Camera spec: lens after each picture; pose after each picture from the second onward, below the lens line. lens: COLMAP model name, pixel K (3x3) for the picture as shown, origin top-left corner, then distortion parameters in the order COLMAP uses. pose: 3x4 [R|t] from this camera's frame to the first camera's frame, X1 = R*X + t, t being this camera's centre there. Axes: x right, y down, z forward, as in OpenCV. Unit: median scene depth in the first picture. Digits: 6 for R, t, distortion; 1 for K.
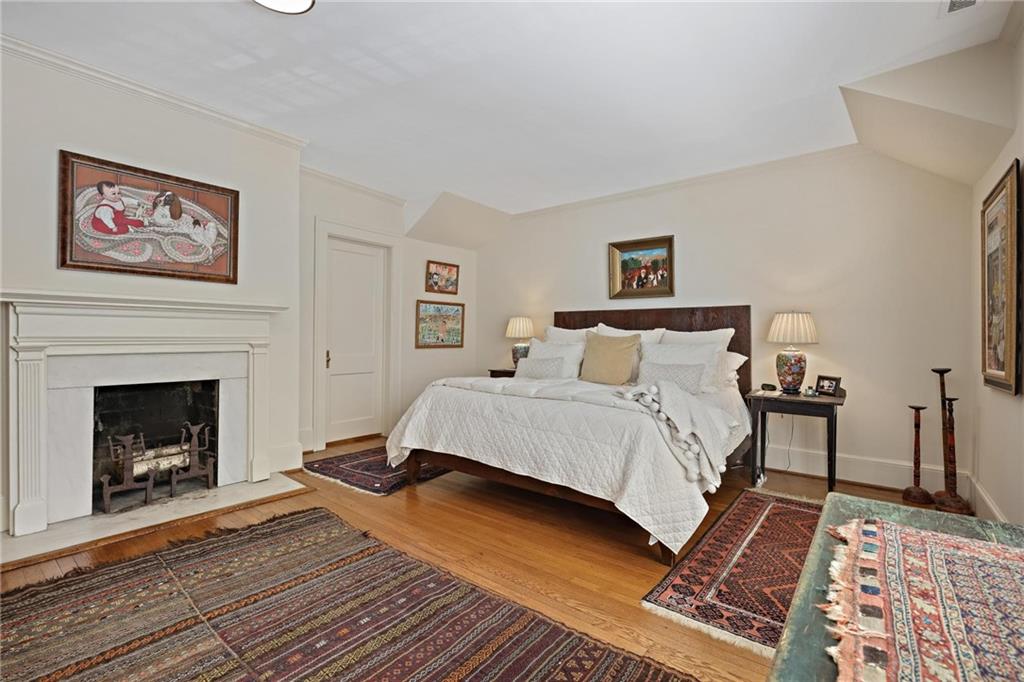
lens RADIAL K [[465.5, 0, 515.8], [0, 465.5, 334.1], [0, 0, 1]] dist [0.005586, 0.000914]
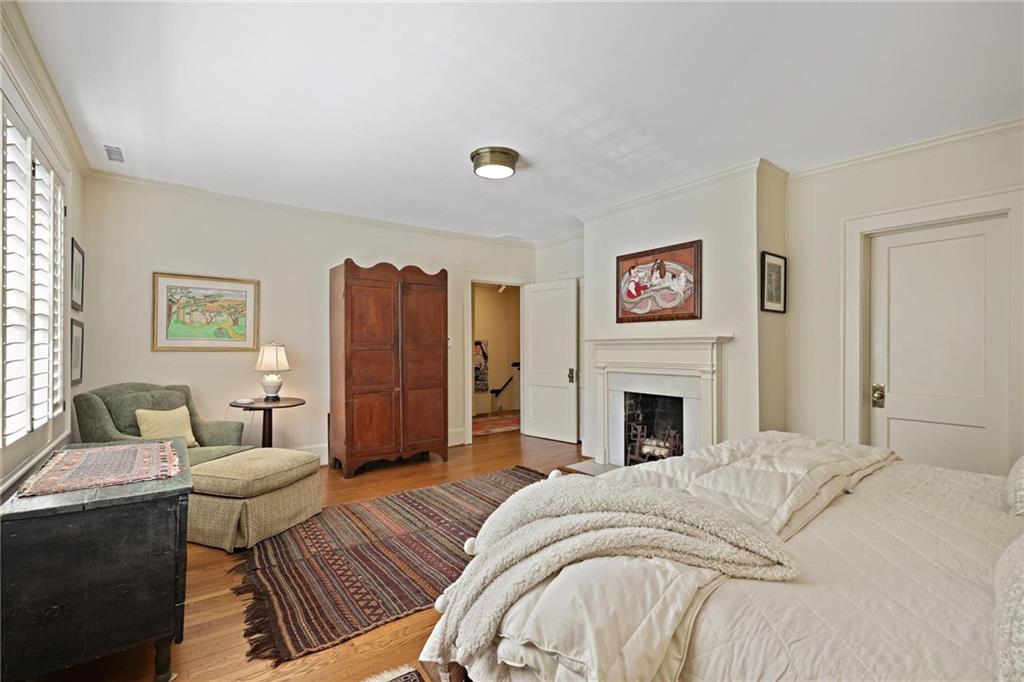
lens RADIAL K [[465.5, 0, 515.5], [0, 465.5, 348.7], [0, 0, 1]] dist [0.005586, 0.000914]
pose [[-0.263691, -0.007006, -0.964582, 0.740291], [-0.000056, 0.999974, -0.007247, -0.026319], [0.964607, -0.001857, -0.263684, 0.967065]]
